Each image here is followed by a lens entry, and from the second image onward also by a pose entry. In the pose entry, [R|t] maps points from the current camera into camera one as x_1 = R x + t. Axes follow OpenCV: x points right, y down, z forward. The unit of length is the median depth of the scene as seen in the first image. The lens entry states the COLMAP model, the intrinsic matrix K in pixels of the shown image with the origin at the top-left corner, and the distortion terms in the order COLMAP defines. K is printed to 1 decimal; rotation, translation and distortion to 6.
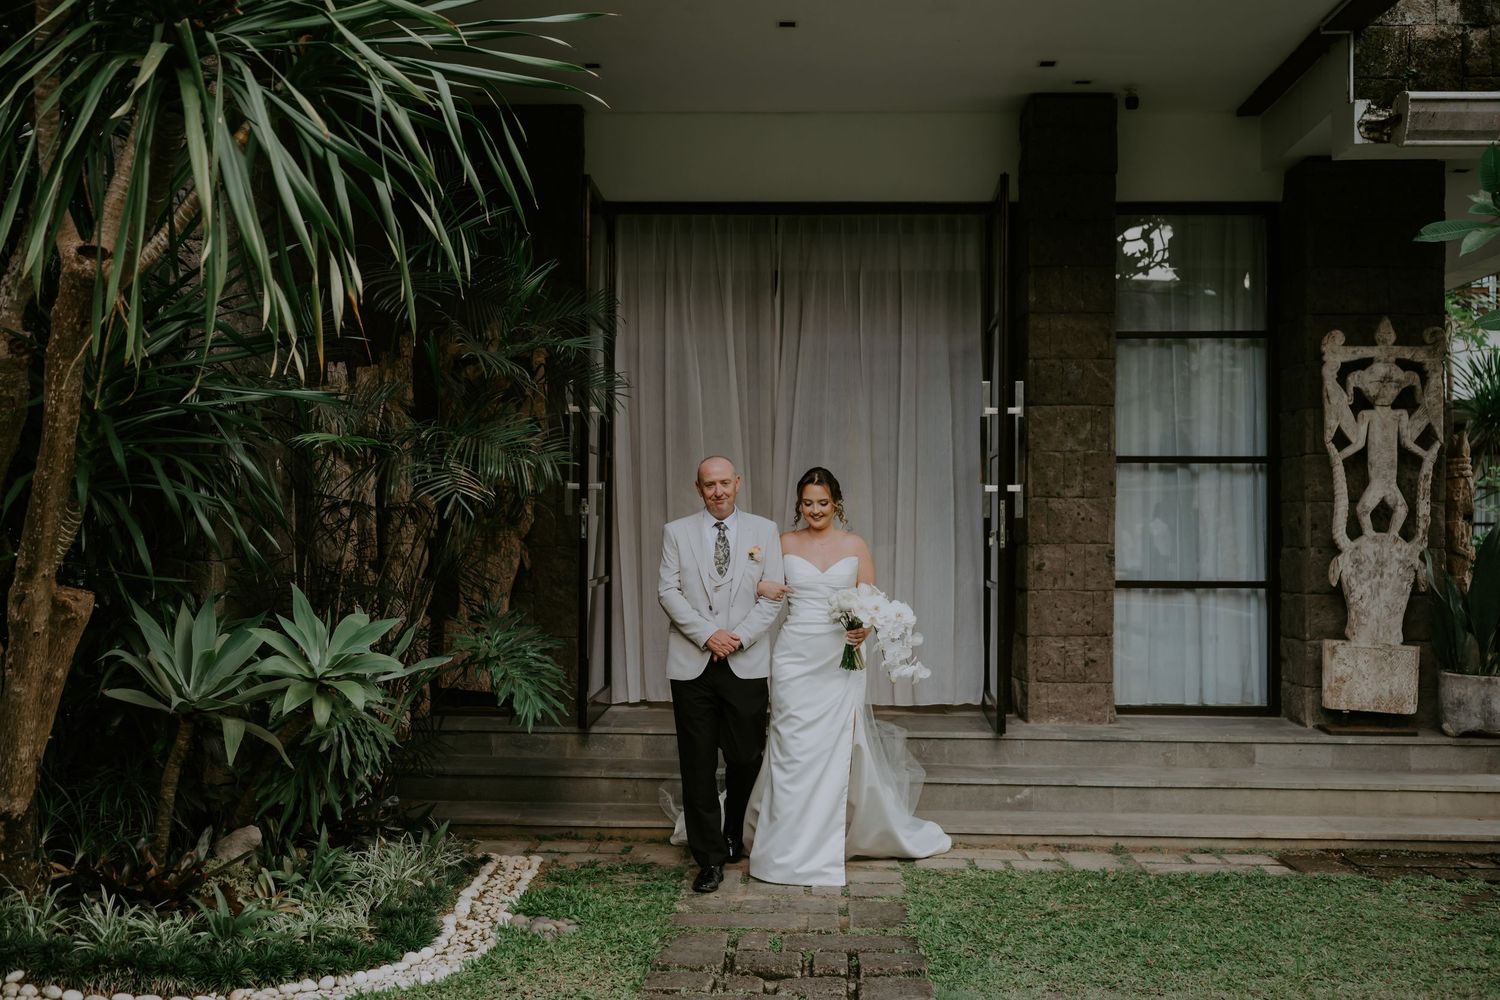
lens RADIAL K [[1681.7, 0, 750.0], [0, 1681.7, 500.0], [0, 0, 1]] dist [0.013266, 0.016892]
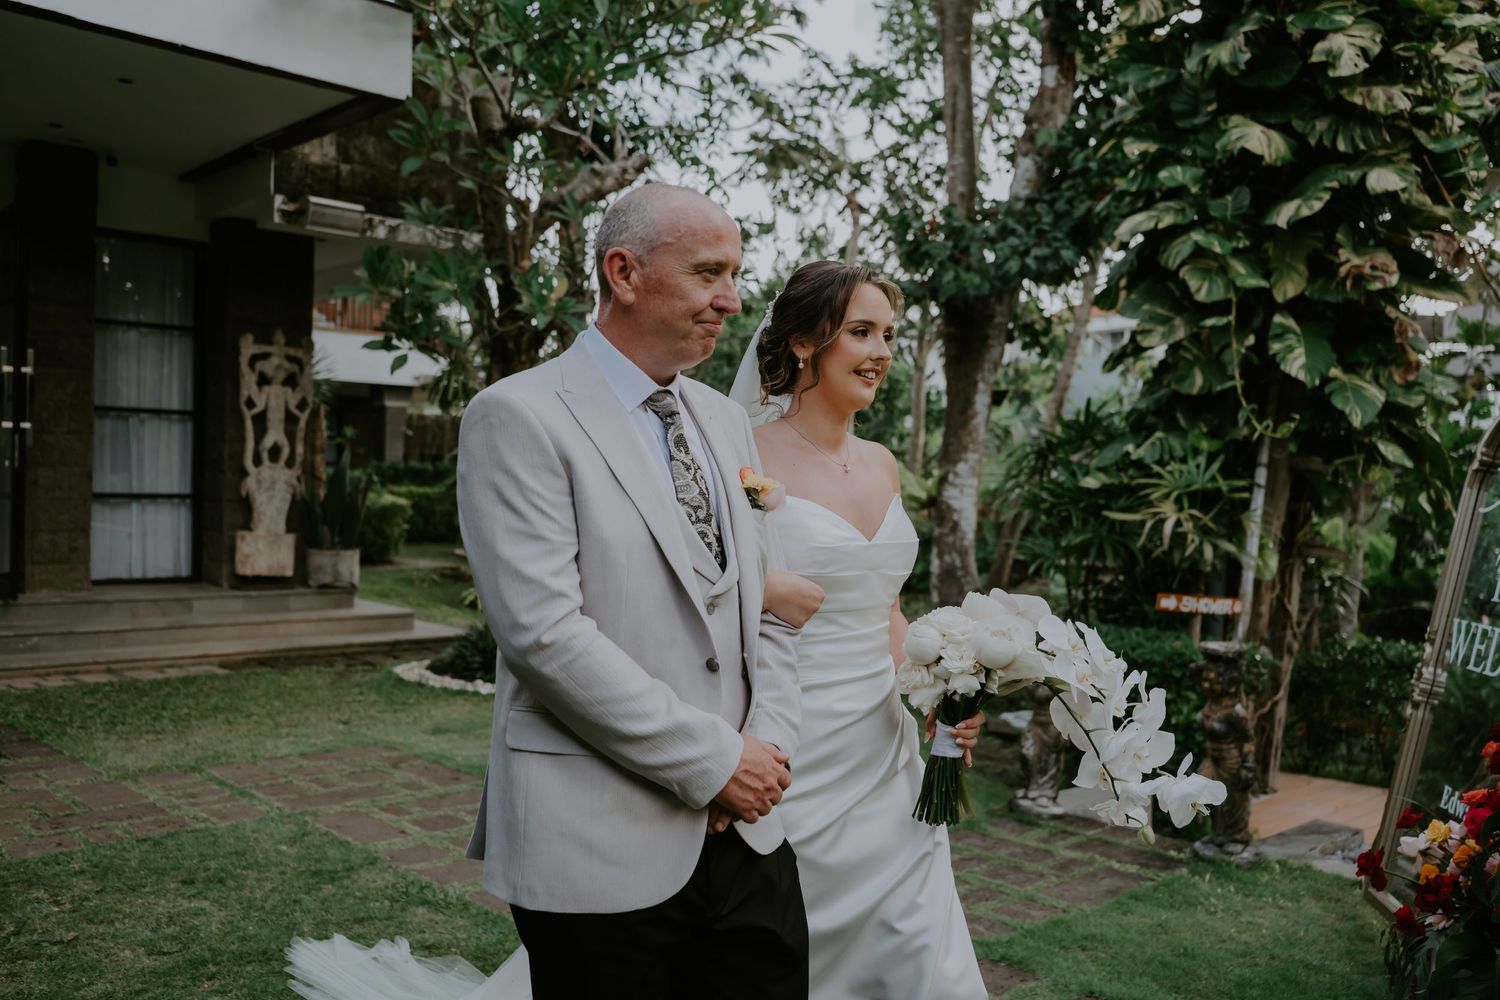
lens RADIAL K [[1283.3, 0, 750.0], [0, 1283.3, 500.0], [0, 0, 1]] dist [0.005653, 0.003680]
pose [[0.709907, 0.002045, 0.704292, -0.160949], [-0.032862, 0.999003, 0.030223, 0.002585], [-0.703528, -0.044599, 0.709266, -0.179135]]
